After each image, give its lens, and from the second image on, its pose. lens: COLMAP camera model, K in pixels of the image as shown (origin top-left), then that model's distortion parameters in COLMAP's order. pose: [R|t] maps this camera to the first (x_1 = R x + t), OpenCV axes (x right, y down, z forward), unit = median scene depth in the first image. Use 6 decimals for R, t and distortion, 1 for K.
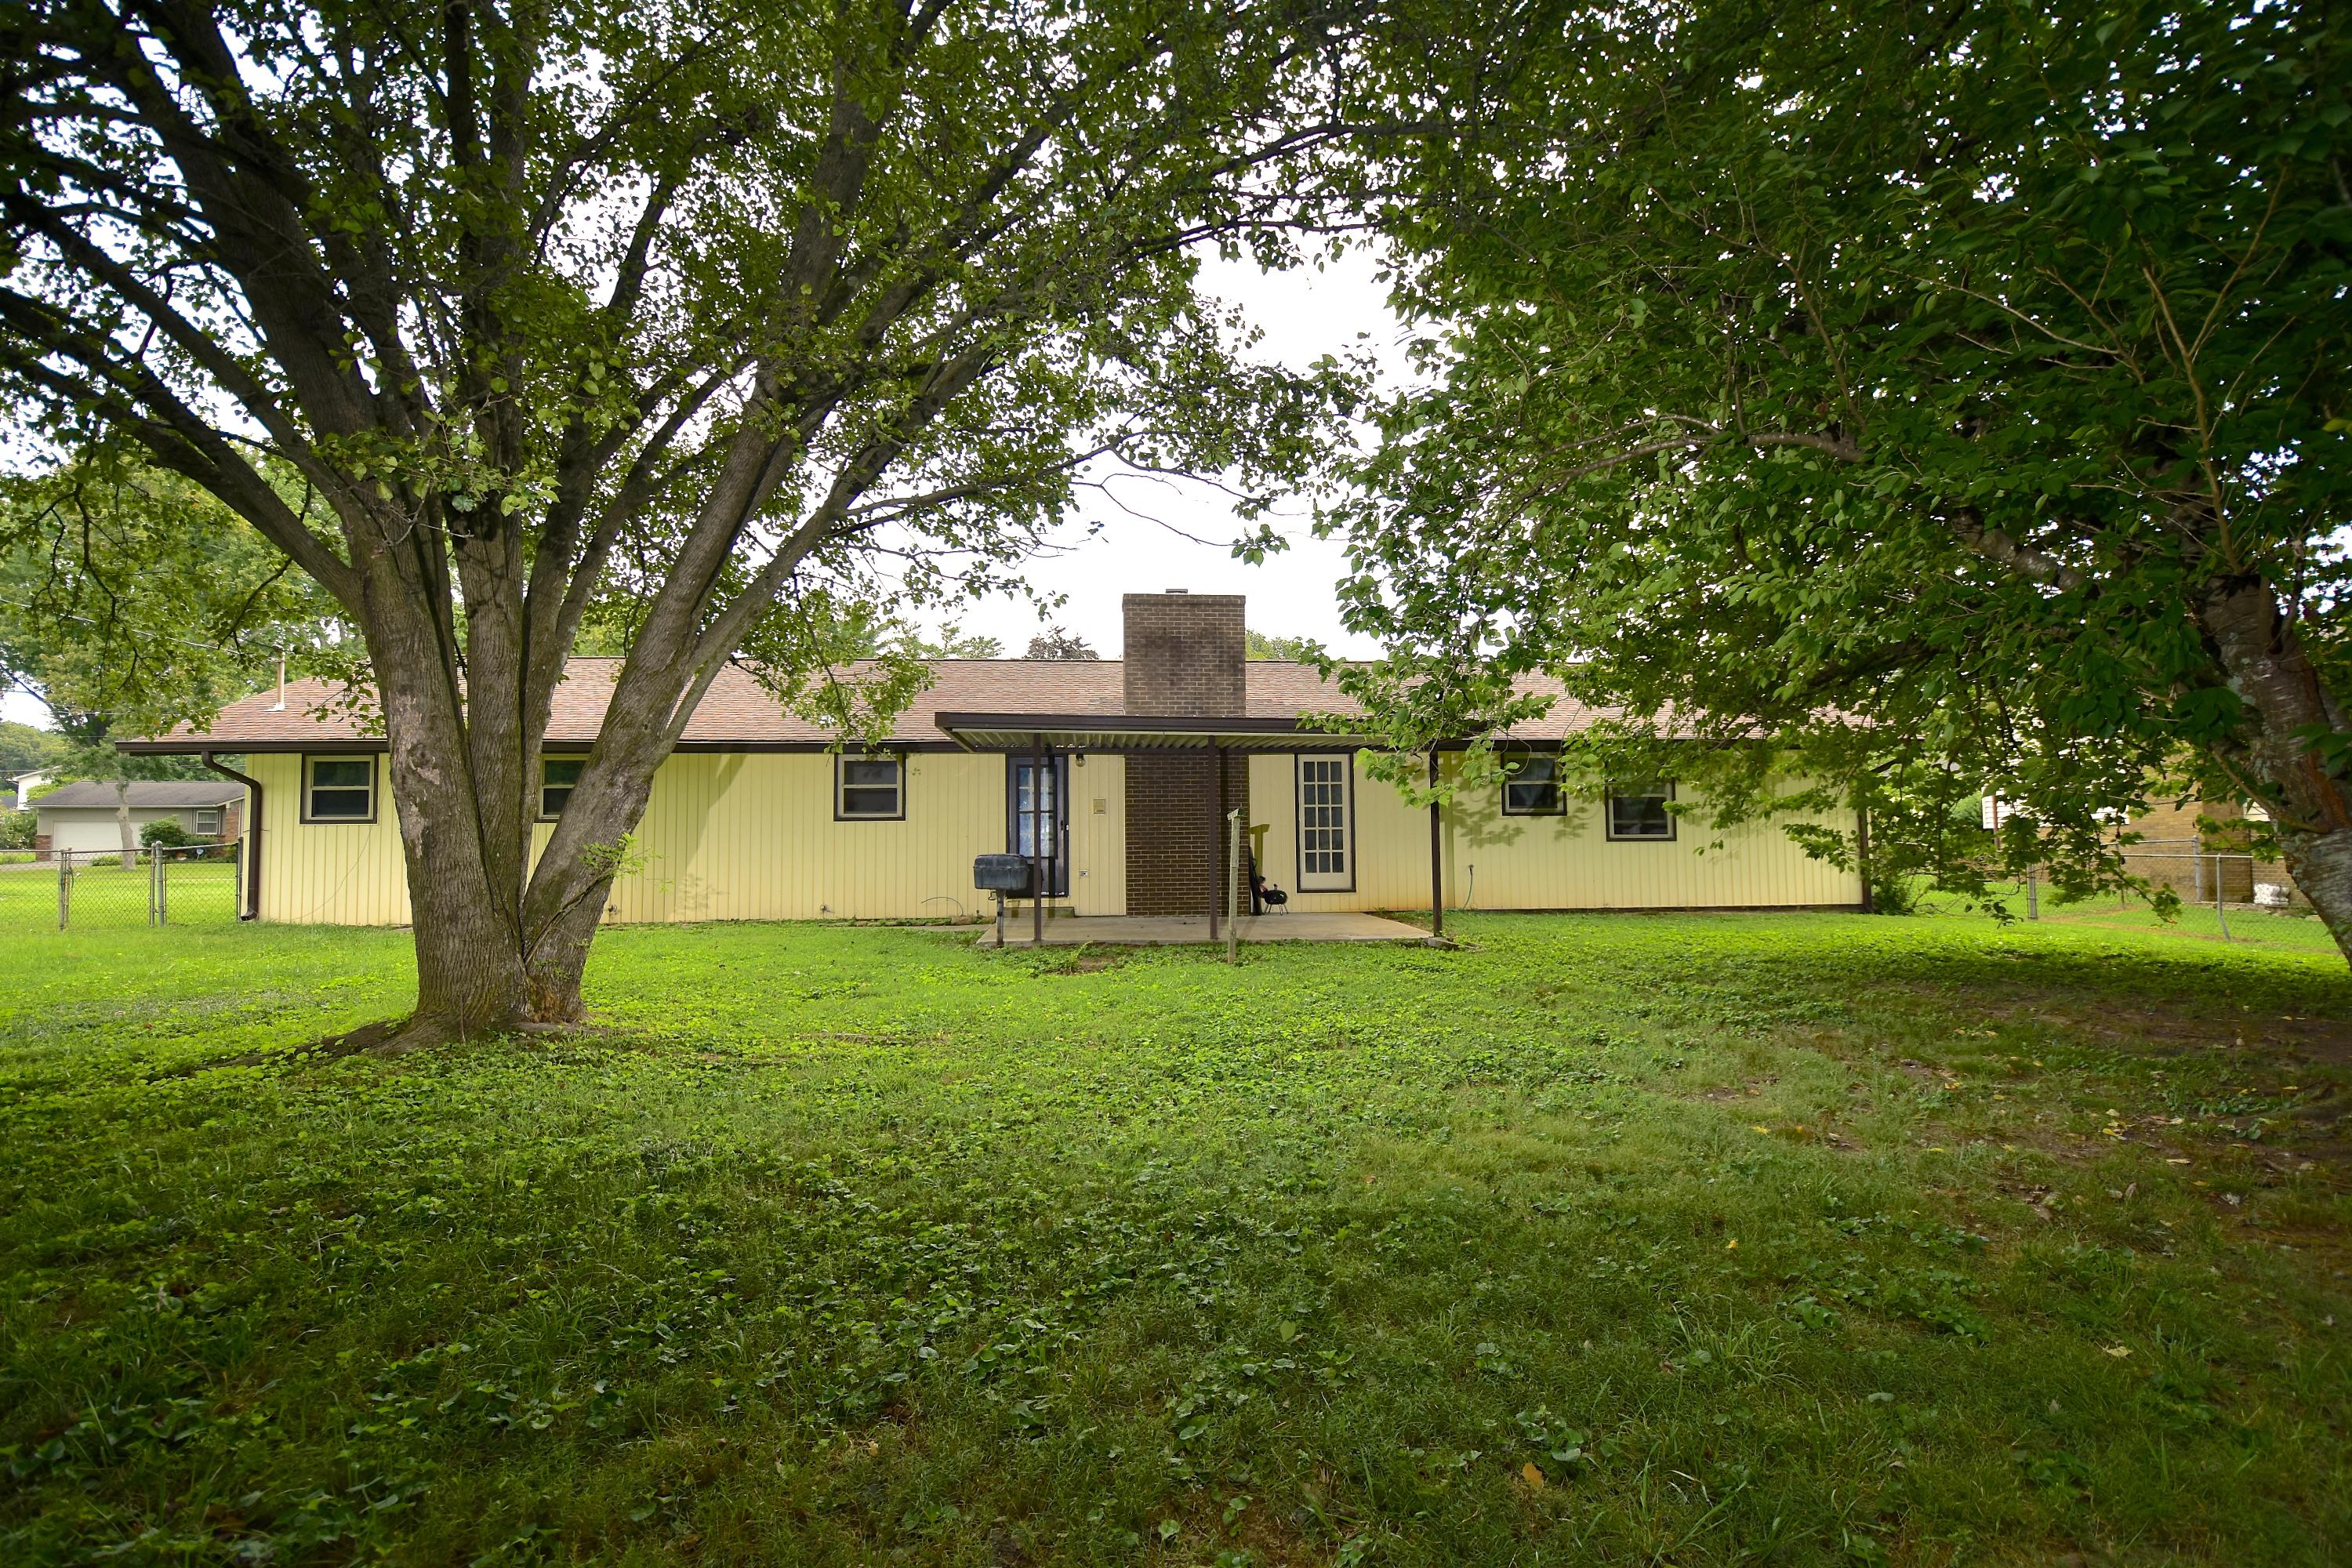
lens RADIAL K [[1060.3, 0, 1171.5], [0, 1060.3, 779.2], [0, 0, 1]] dist [-0.017180, -0.006484]
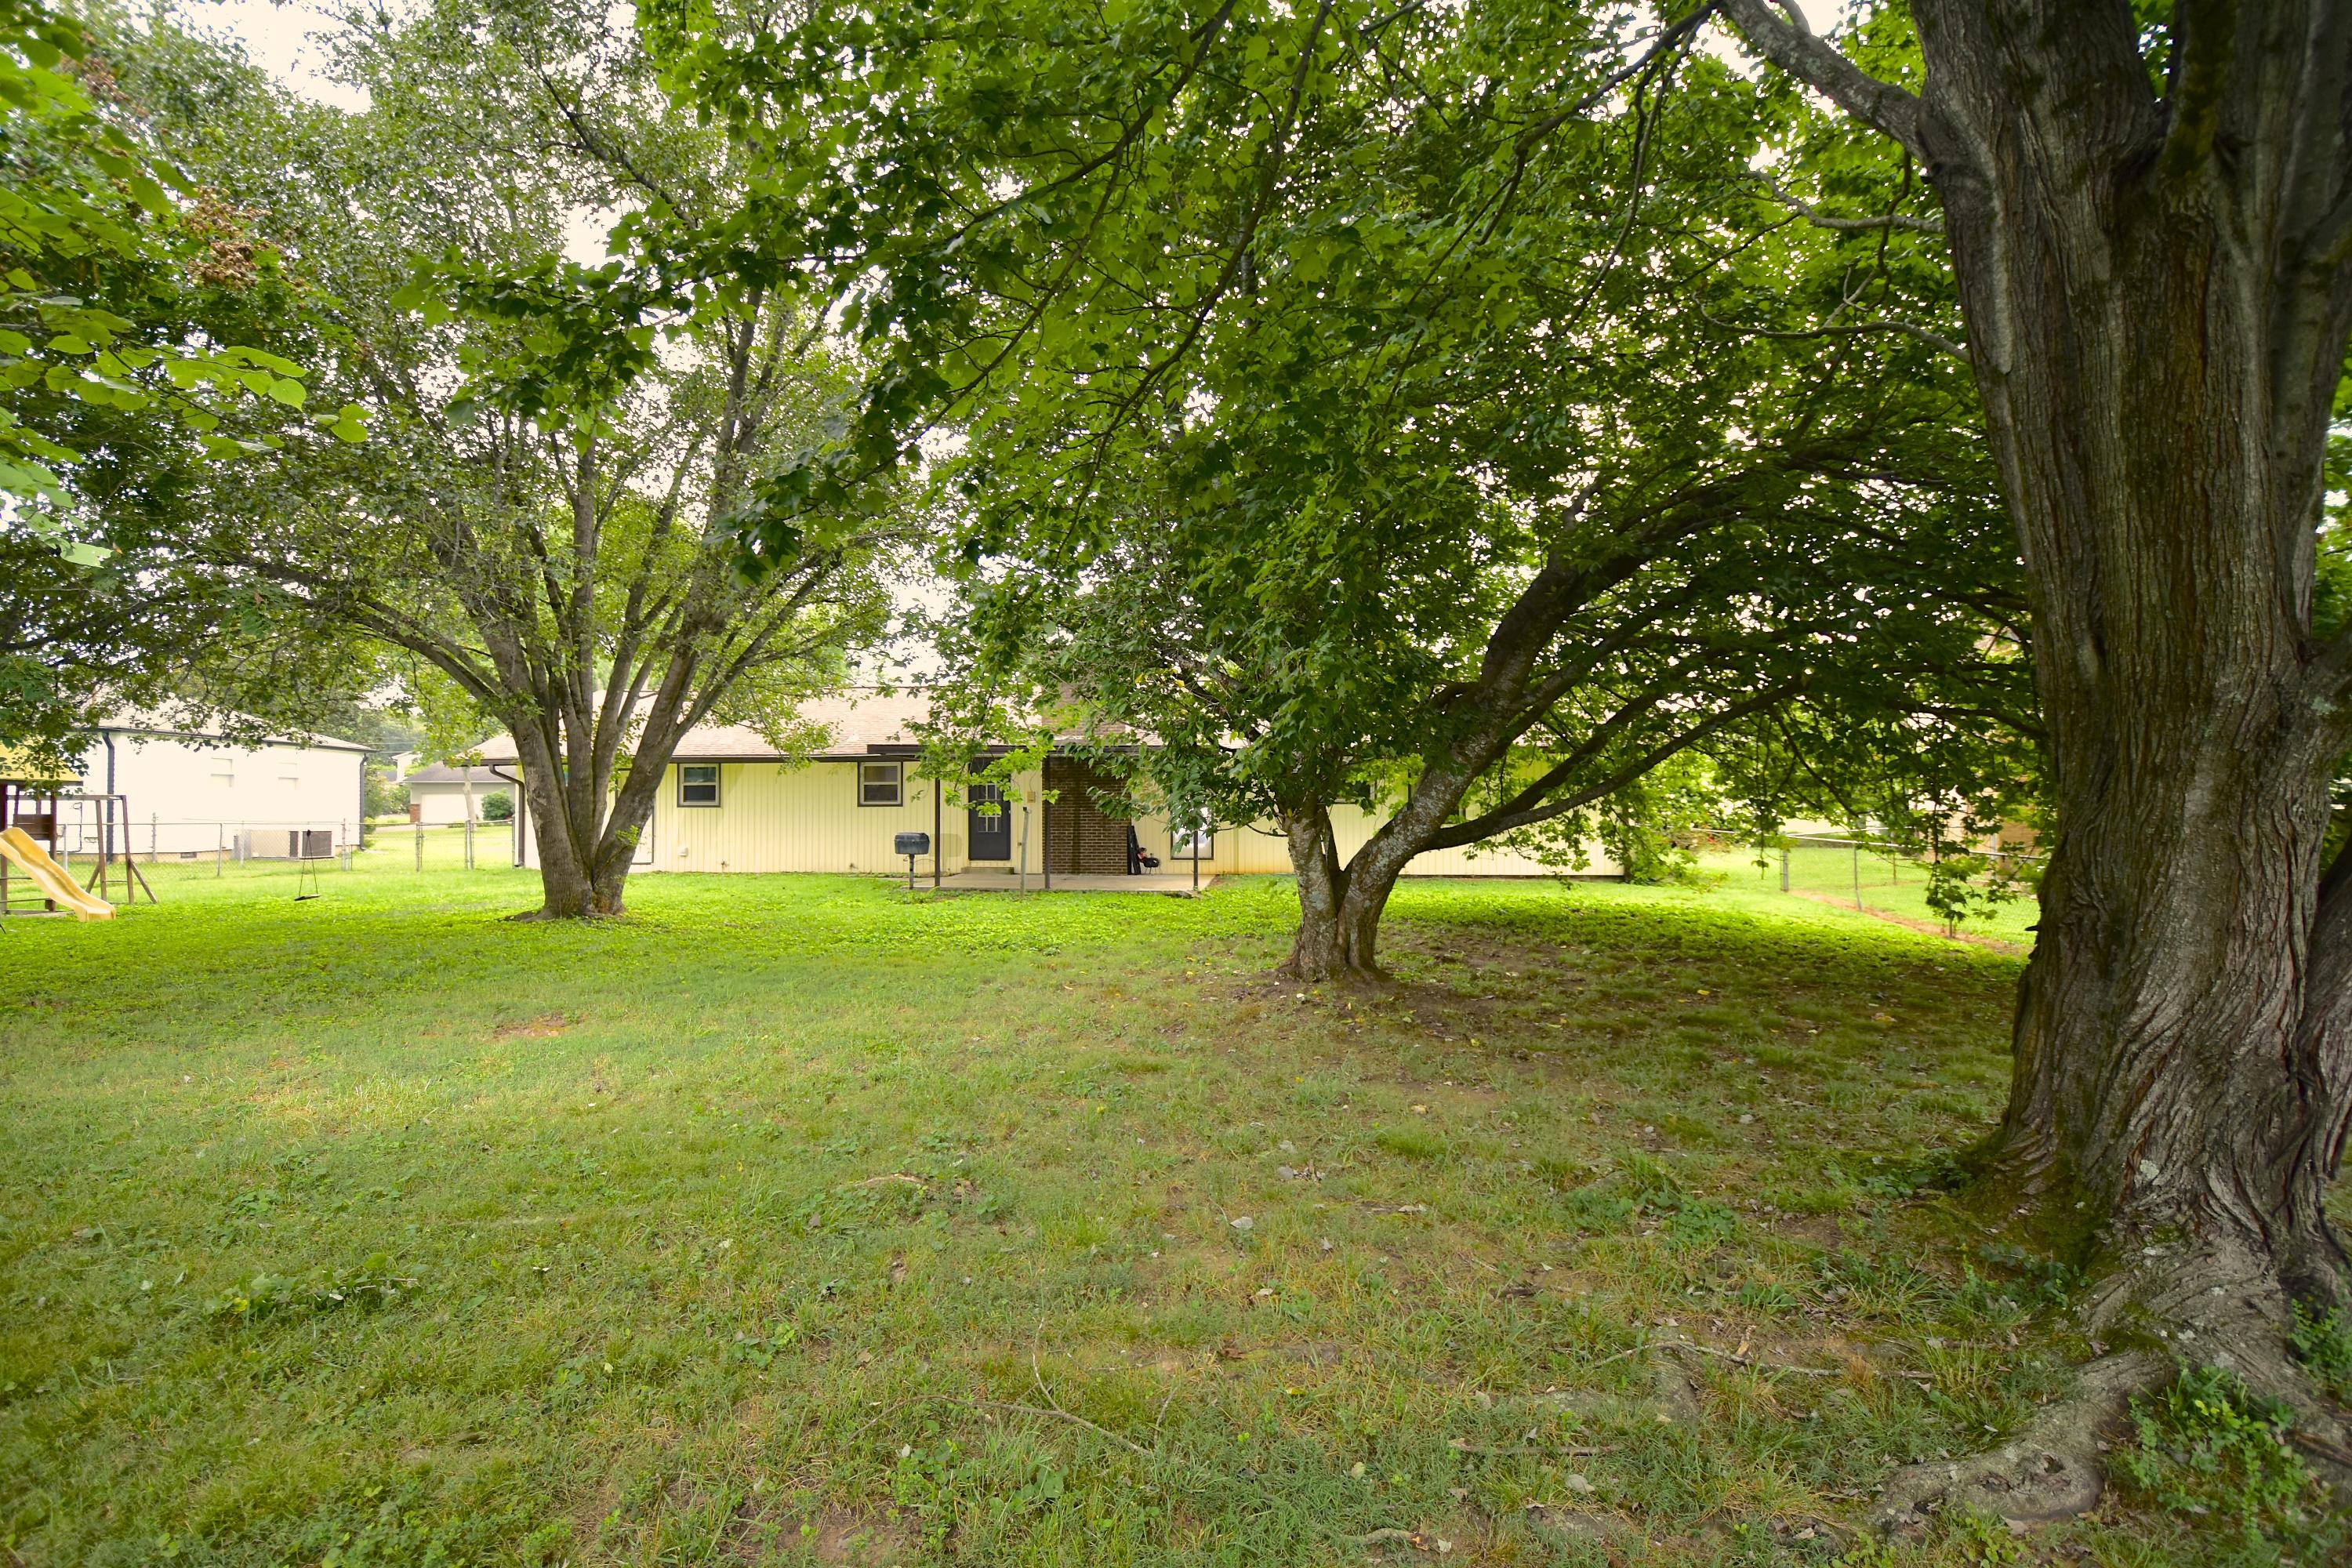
lens RADIAL K [[1060.3, 0, 1172.0], [0, 1060.3, 788.7], [0, 0, 1]] dist [-0.017180, -0.006484]
pose [[0.978728, -0.000188, -0.205162, 0.550895], [0.008595, 0.999159, 0.040090, -0.055591], [0.204982, -0.041001, 0.977907, -0.478037]]
